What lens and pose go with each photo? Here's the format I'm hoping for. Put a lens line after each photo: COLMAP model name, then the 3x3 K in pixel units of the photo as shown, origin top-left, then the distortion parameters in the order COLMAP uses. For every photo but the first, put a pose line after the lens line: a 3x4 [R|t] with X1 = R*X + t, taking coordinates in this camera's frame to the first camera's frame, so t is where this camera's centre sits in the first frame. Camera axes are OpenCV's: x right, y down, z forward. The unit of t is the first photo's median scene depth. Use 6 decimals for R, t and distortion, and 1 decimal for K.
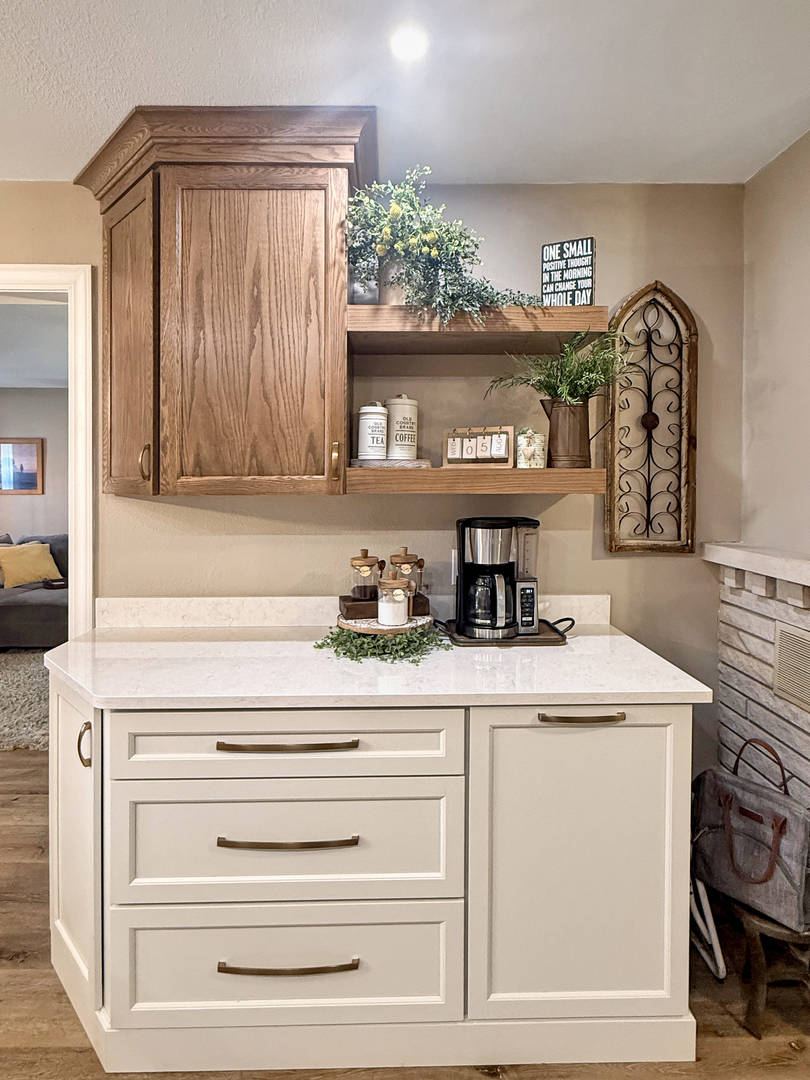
lens RADIAL K [[558.0, 0, 397.7], [0, 558.0, 497.2], [0, 0, 1]] dist [0.000685, -0.000776]
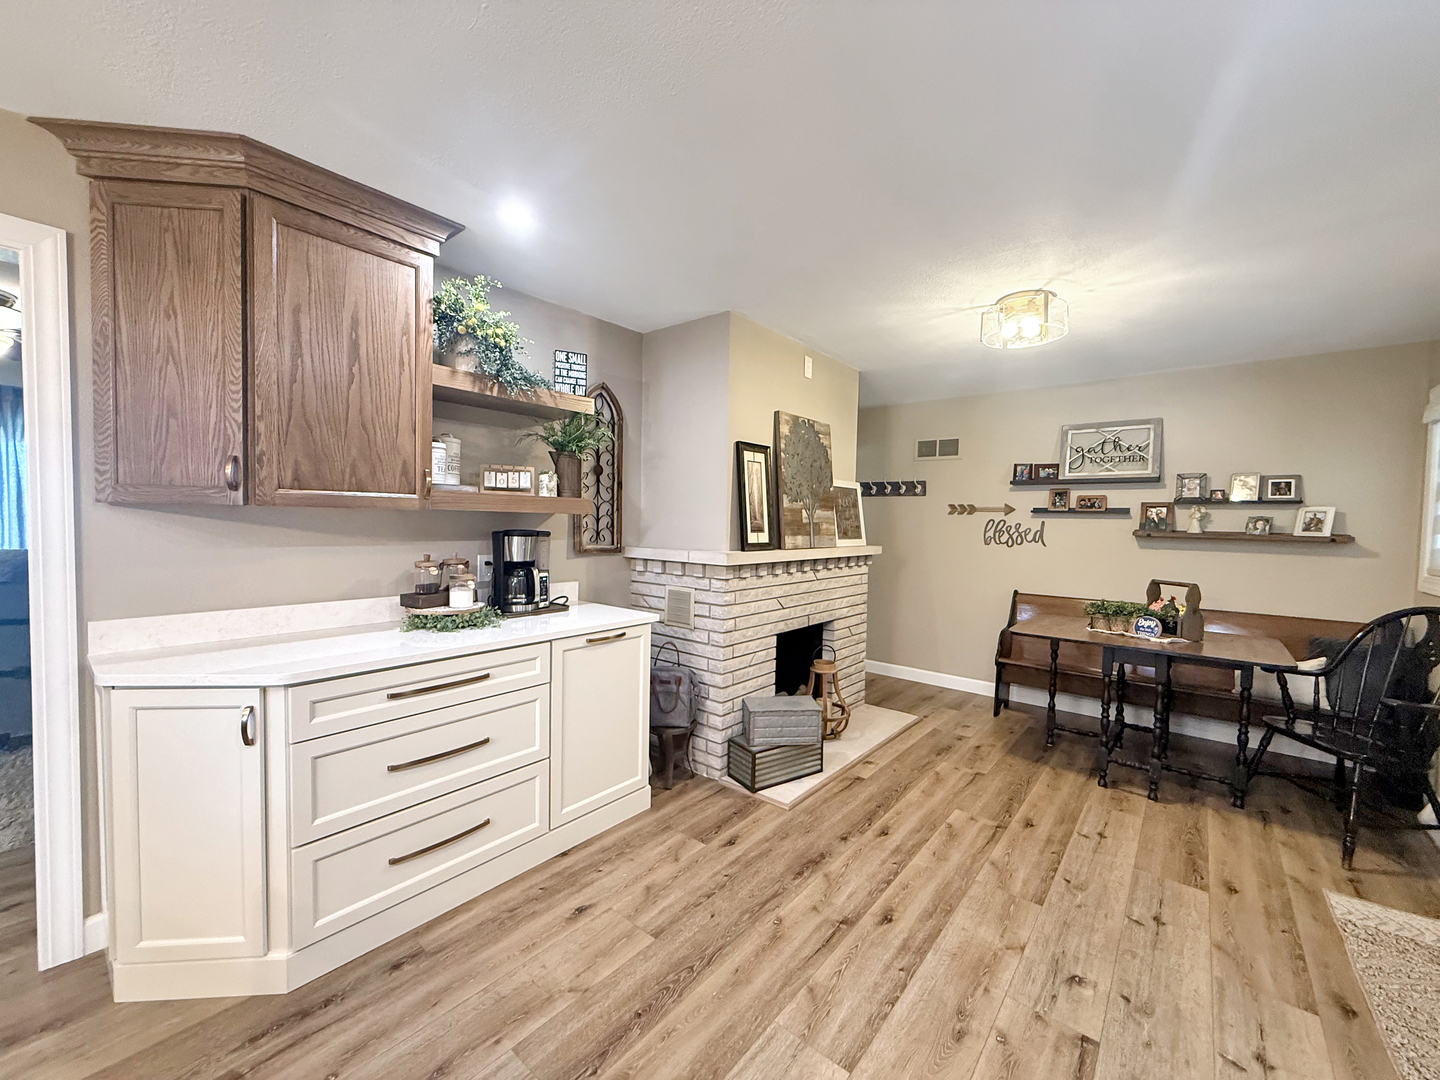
lens RADIAL K [[572.3, 0, 709.6], [0, 572.3, 546.4], [0, 0, 1]] dist [-0.001323, -0.000203]
pose [[0.657599, -0.019041, 0.753128, -0.652724], [-0.003100, 0.999604, 0.027979, 0.038899], [-0.753362, -0.020734, 0.657279, -0.354804]]
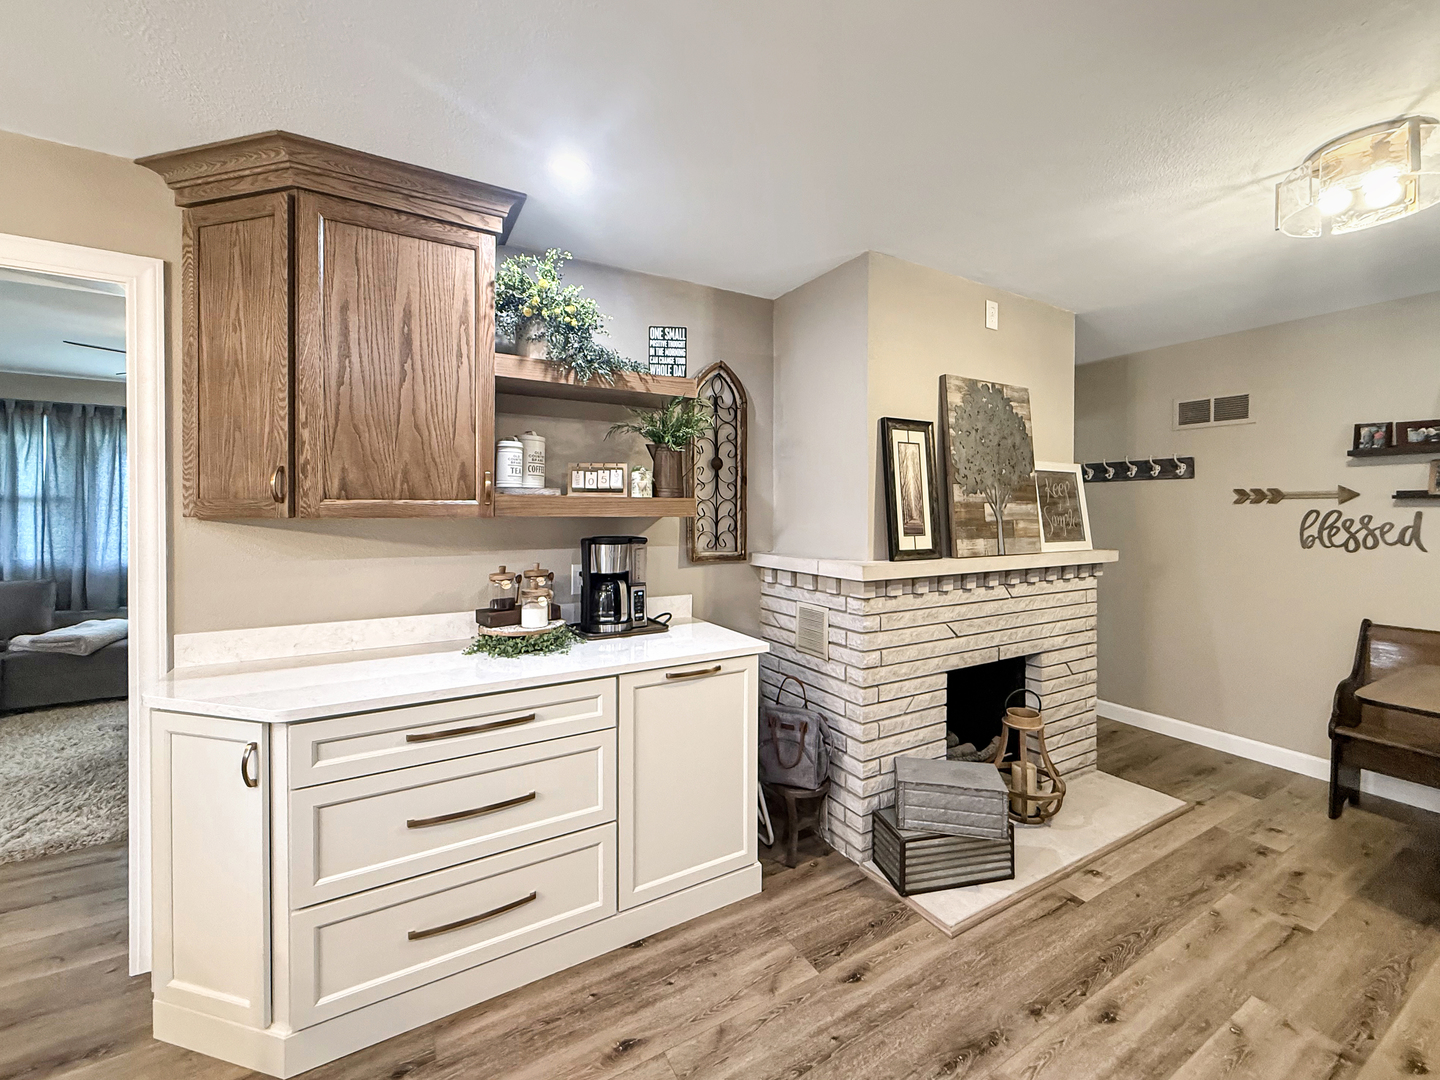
lens RADIAL K [[582.9, 0, 717.9], [0, 582.9, 521.2], [0, 0, 1]] dist [-0.000325, -0.000359]
pose [[0.873003, -0.004325, 0.487695, -0.269321], [0.009365, 0.999925, -0.007897, 0.016085], [-0.487624, 0.011462, 0.872978, -0.264116]]
